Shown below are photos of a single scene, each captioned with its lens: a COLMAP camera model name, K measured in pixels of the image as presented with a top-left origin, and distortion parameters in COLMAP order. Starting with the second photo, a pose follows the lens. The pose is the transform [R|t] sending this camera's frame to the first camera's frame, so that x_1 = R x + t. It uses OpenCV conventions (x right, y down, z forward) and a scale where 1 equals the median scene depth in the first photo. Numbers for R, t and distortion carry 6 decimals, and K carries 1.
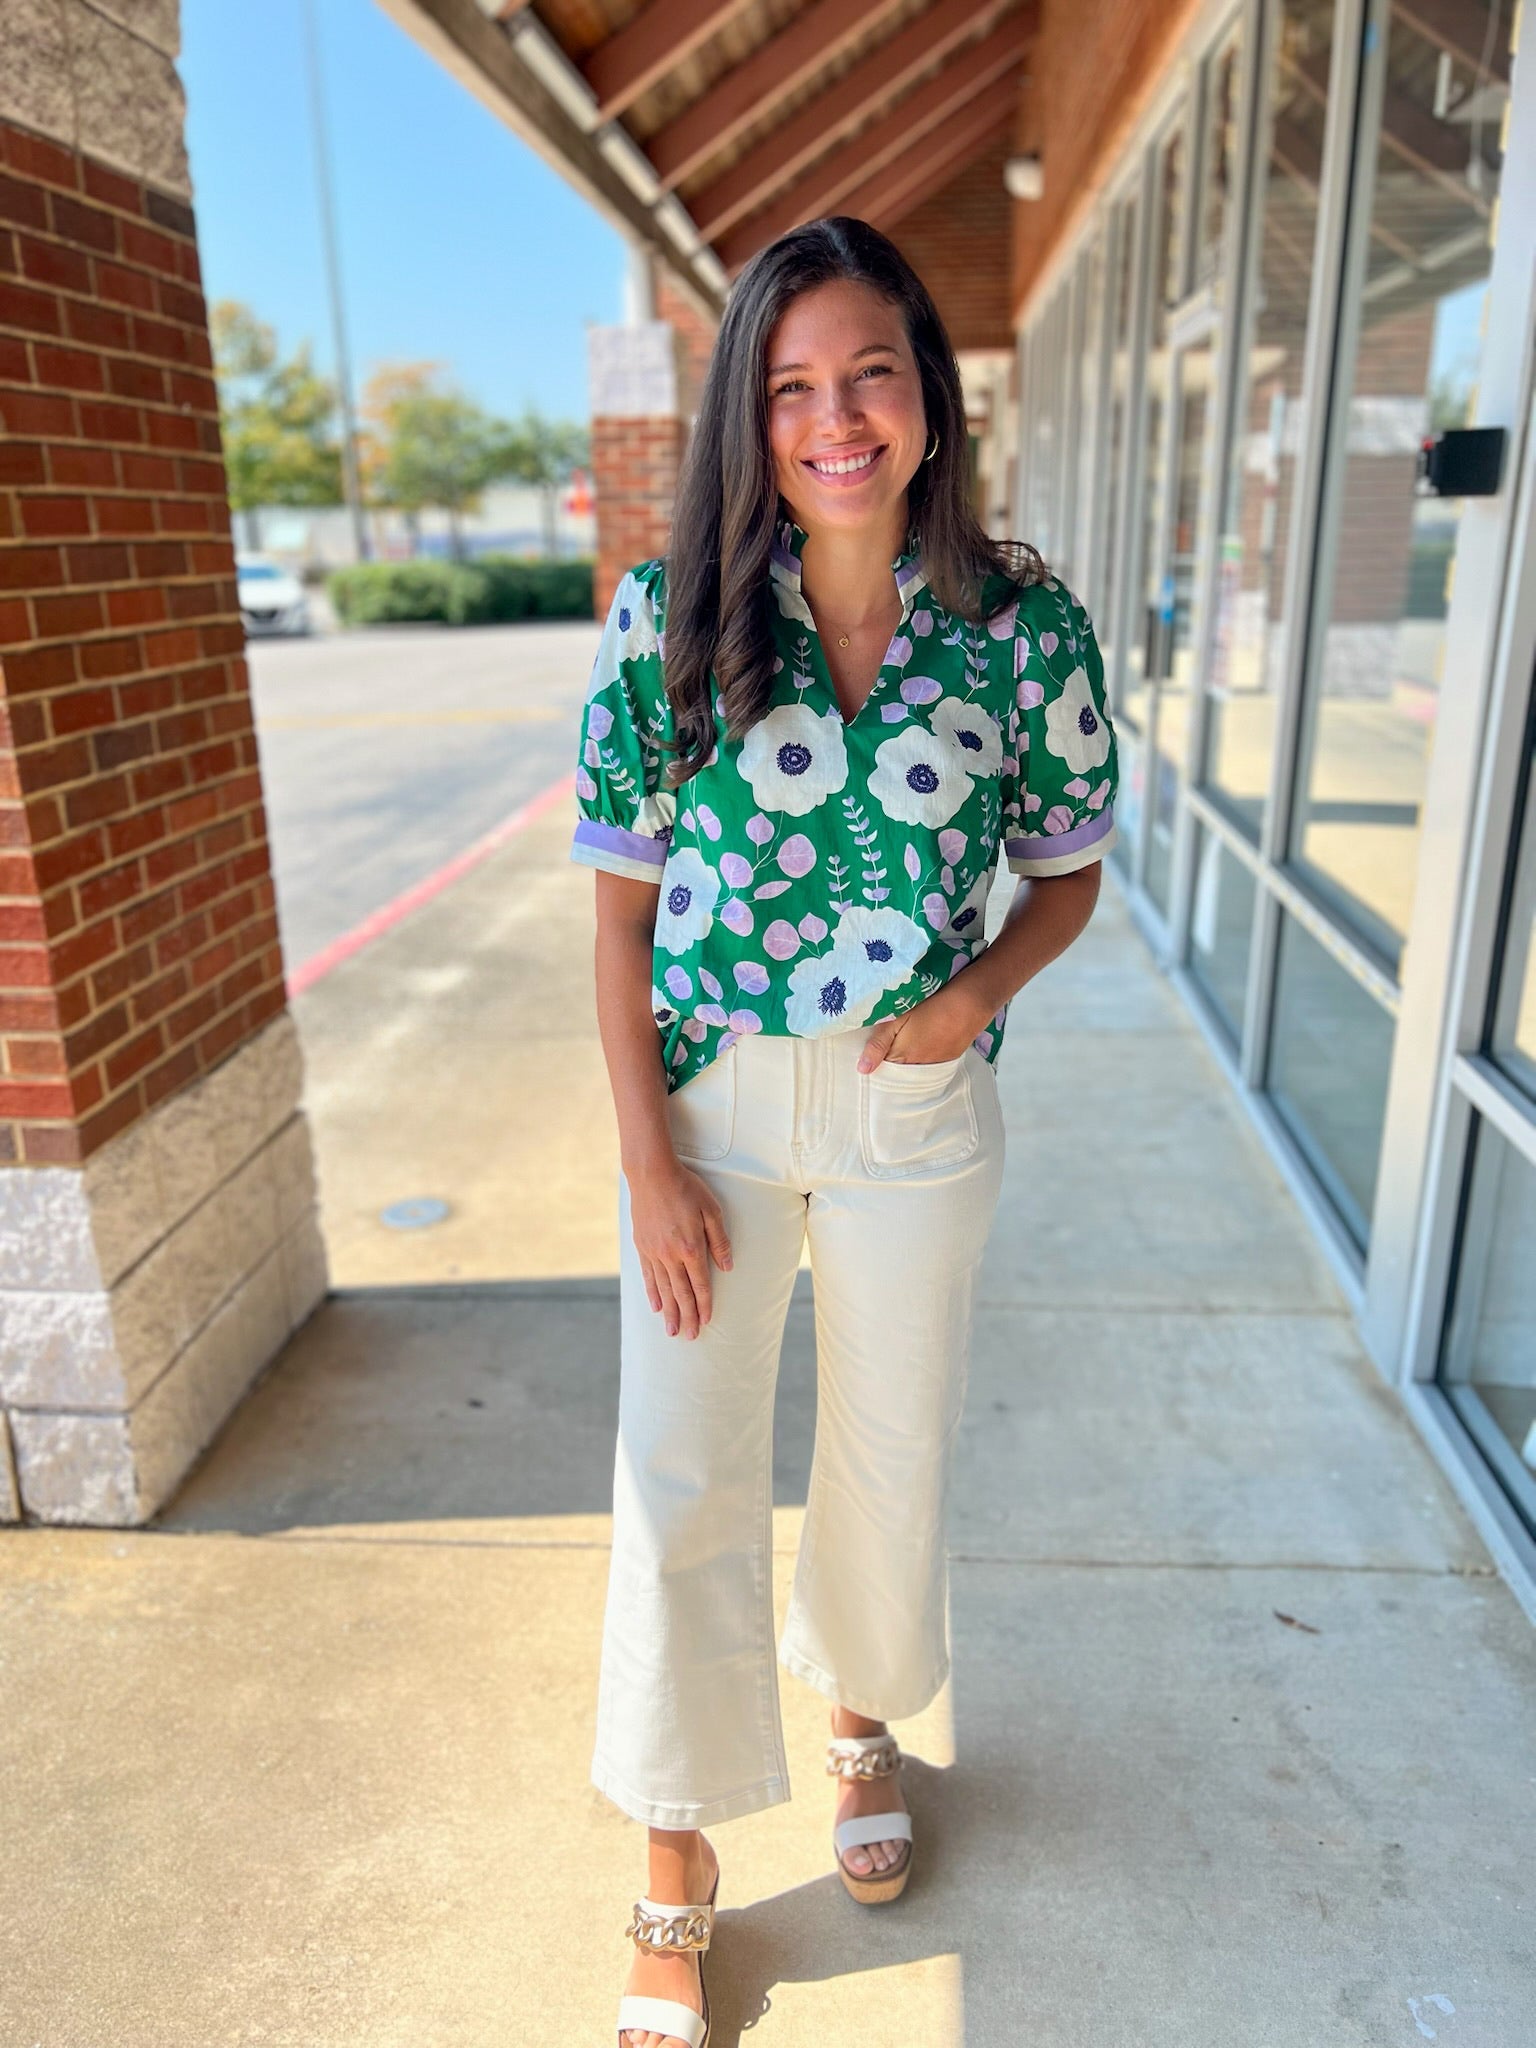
lens RADIAL K [[1551.7, 0, 763.5], [0, 1551.7, 1039.4], [0, 0, 1]] dist [0.032438, -0.039703]
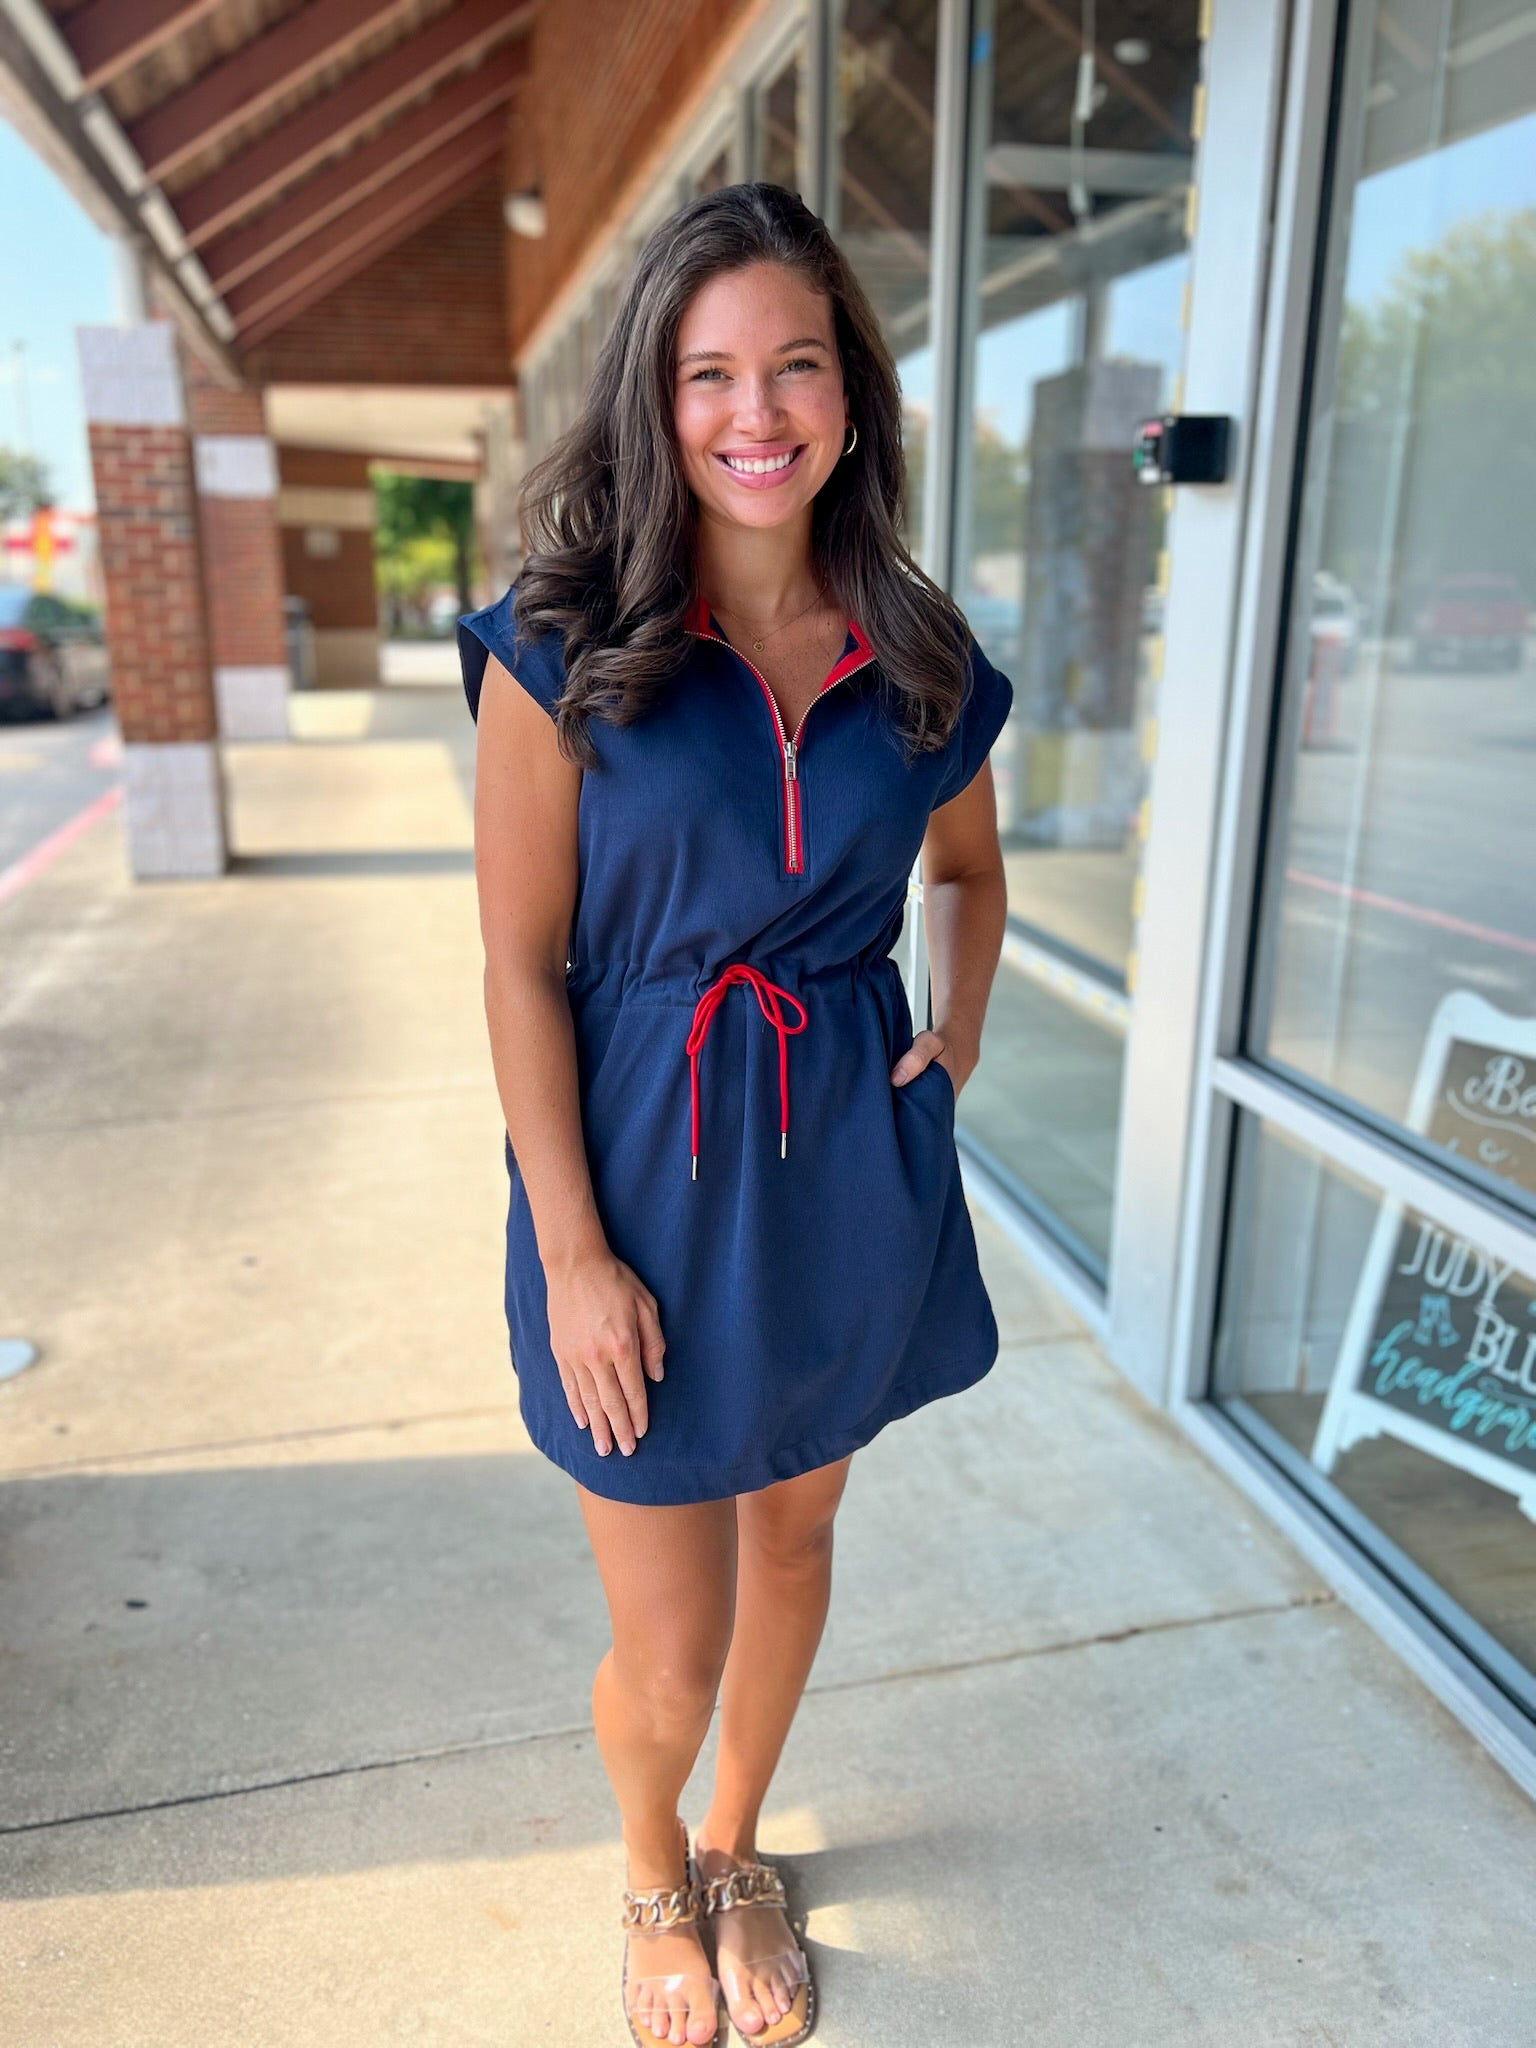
lens RADIAL K [[1551.7, 0, 757.3], [0, 1551.7, 1016.3], [0, 0, 1]] dist [0.032438, -0.039703]
pose [[0.949540, -0.068128, 0.306159, -0.113912], [0.081536, 0.996182, -0.031205, -0.008966], [-0.302864, 0.054593, 0.951469, 0.155373]]
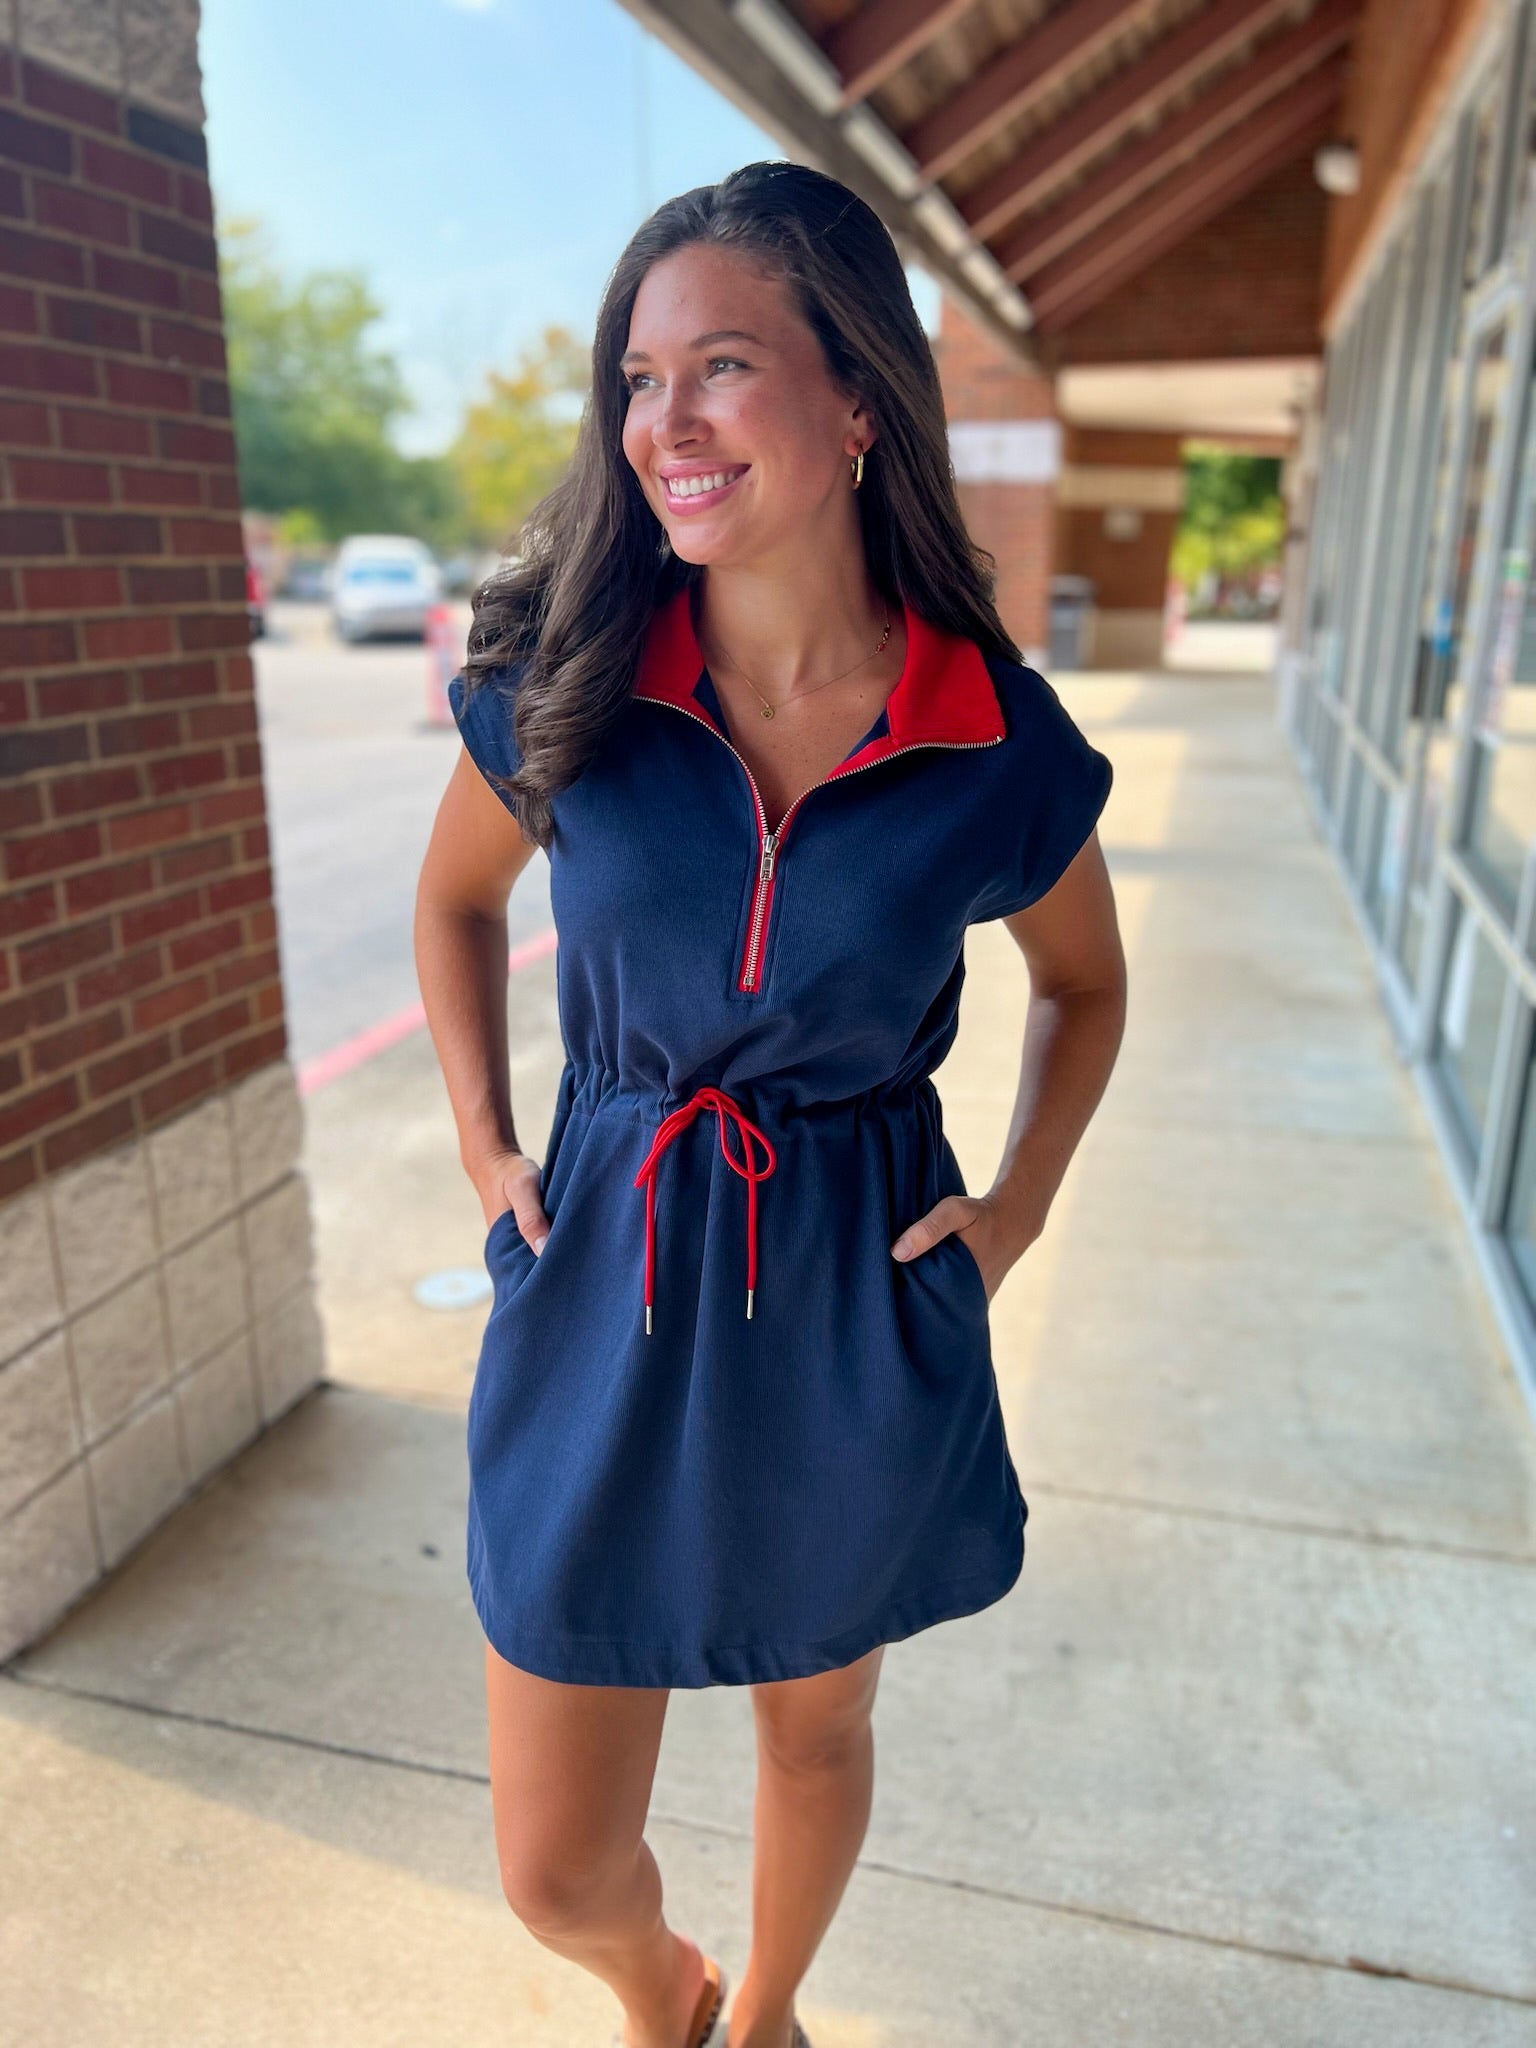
lens RADIAL K [[1551.7, 0, 762.7], [0, 1551.7, 1019.8], [0, 0, 1]] dist [0.032438, -0.039703]
pose [[0.981954, 0.072524, -0.174664, 0.120374], [-0.076677, 0.996909, -0.017138, -0.050898], [0.172881, 0.030221, 0.984479, 0.209943]]
